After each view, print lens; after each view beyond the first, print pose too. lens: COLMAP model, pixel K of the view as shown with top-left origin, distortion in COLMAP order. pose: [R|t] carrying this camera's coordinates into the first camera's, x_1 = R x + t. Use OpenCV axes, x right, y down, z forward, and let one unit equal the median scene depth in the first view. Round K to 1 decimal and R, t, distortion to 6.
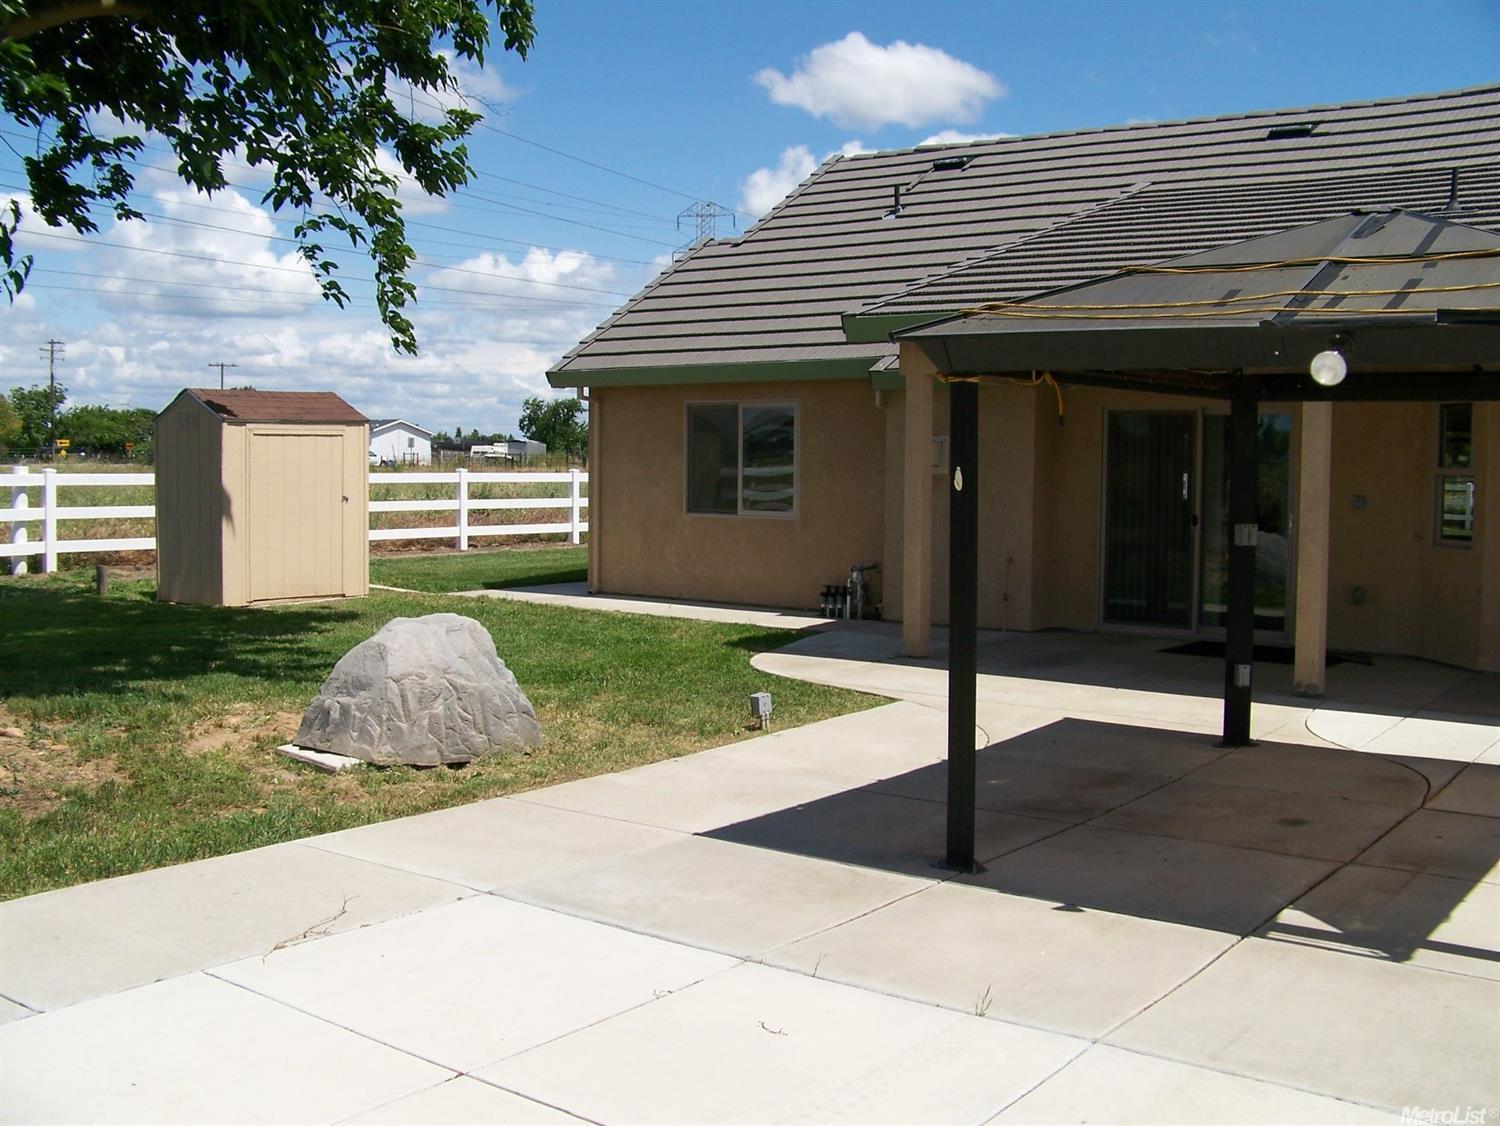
lens RADIAL K [[1586.0, 0, 792.0], [0, 1586.0, 527.7], [0, 0, 1]] dist [-0.128137, 0.000000]
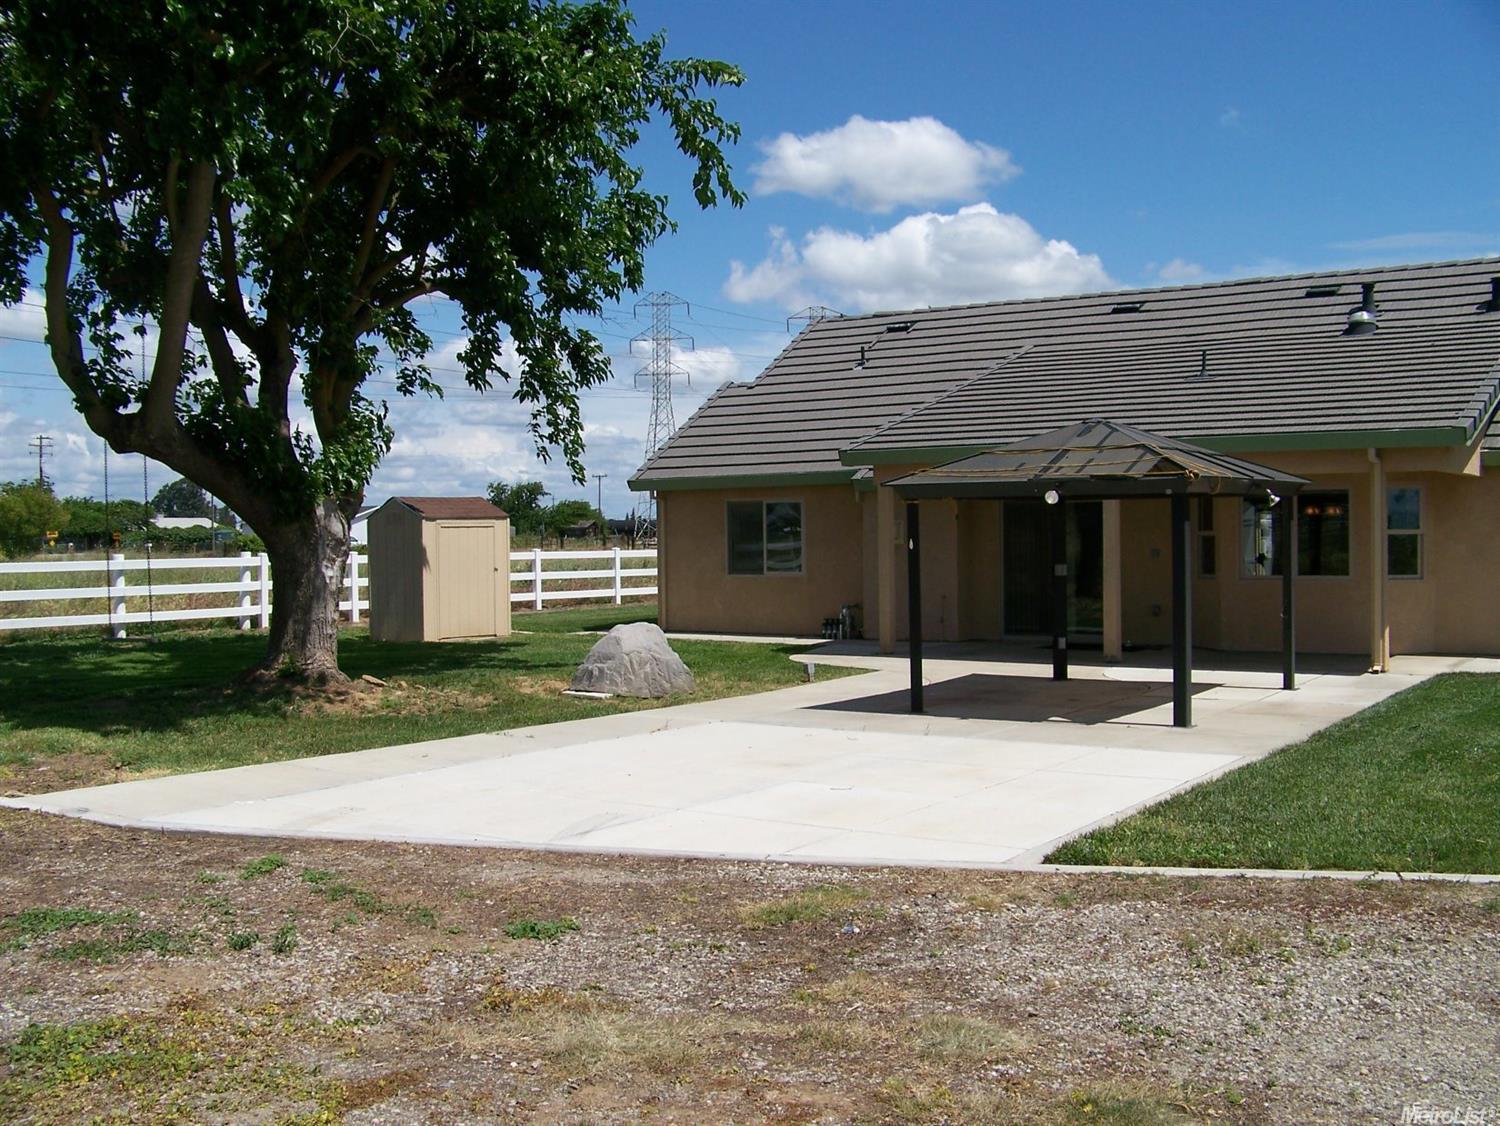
lens RADIAL K [[1586.0, 0, 815.3], [0, 1586.0, 528.8], [0, 0, 1]] dist [-0.128137, 0.000000]
pose [[0.998675, -0.022085, 0.046486, -0.058627], [0.024242, 0.998631, -0.046358, 0.021131], [-0.045399, 0.047424, 0.997843, -0.539608]]
